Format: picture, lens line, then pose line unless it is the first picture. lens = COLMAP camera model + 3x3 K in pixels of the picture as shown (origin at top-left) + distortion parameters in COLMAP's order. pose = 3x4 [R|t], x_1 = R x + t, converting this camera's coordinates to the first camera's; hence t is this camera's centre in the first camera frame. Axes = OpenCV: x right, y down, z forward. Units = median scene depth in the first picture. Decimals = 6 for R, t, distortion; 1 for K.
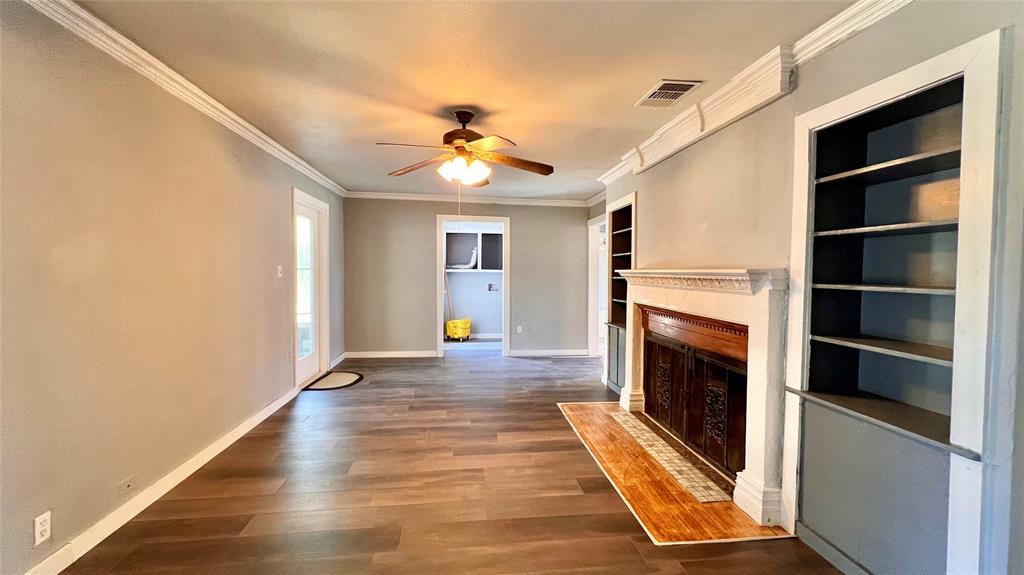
lens RADIAL K [[405.8, 0, 515.4], [0, 405.8, 286.1], [0, 0, 1]] dist [-0.014281, 0.000248]
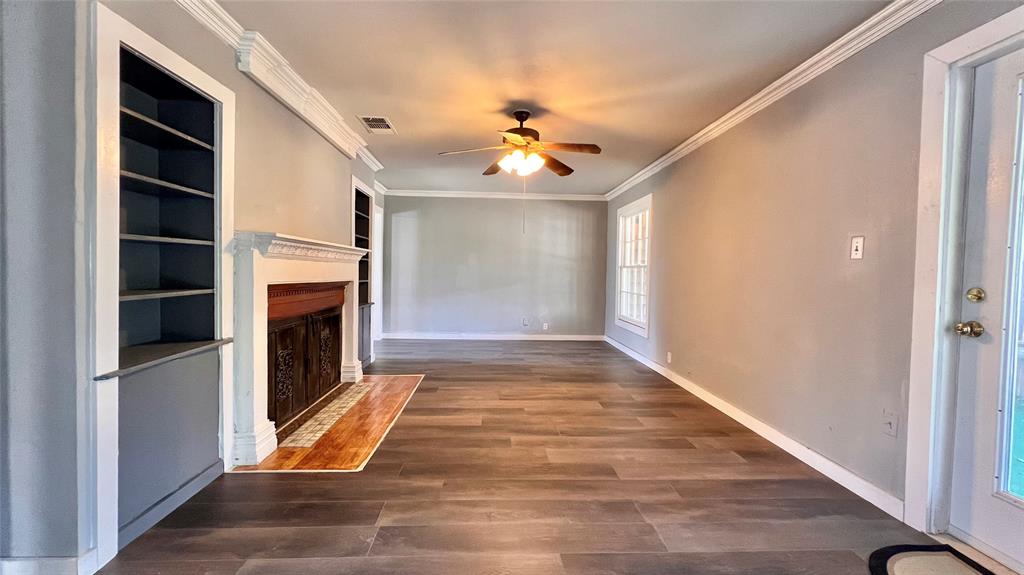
lens RADIAL K [[411.2, 0, 510.4], [0, 411.2, 283.5], [0, 0, 1]] dist [-0.000631, 0.000008]
pose [[-0.995921, -0.030048, 0.085082, -0.194890], [-0.024493, 0.997546, 0.065597, -0.017277], [-0.086844, 0.063246, -0.994212, 2.052321]]
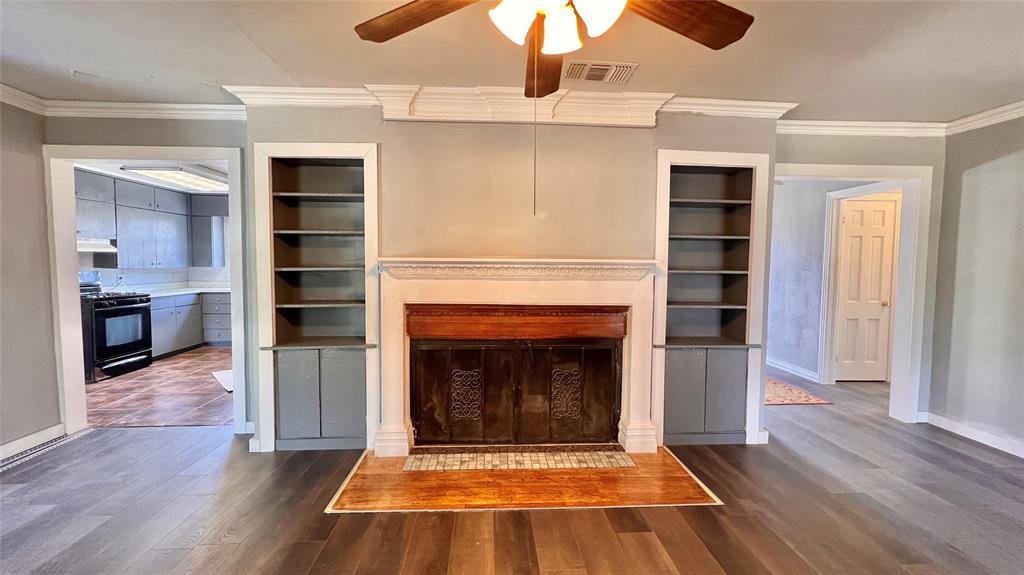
lens RADIAL K [[400.5, 0, 507.1], [0, 400.5, 286.8], [0, 0, 1]] dist [-0.000069, -0.000052]
pose [[0.083154, -0.057785, 0.994860, -0.499038], [0.030020, 0.998010, 0.055459, -0.028107], [-0.996084, 0.025254, 0.084723, 0.955733]]
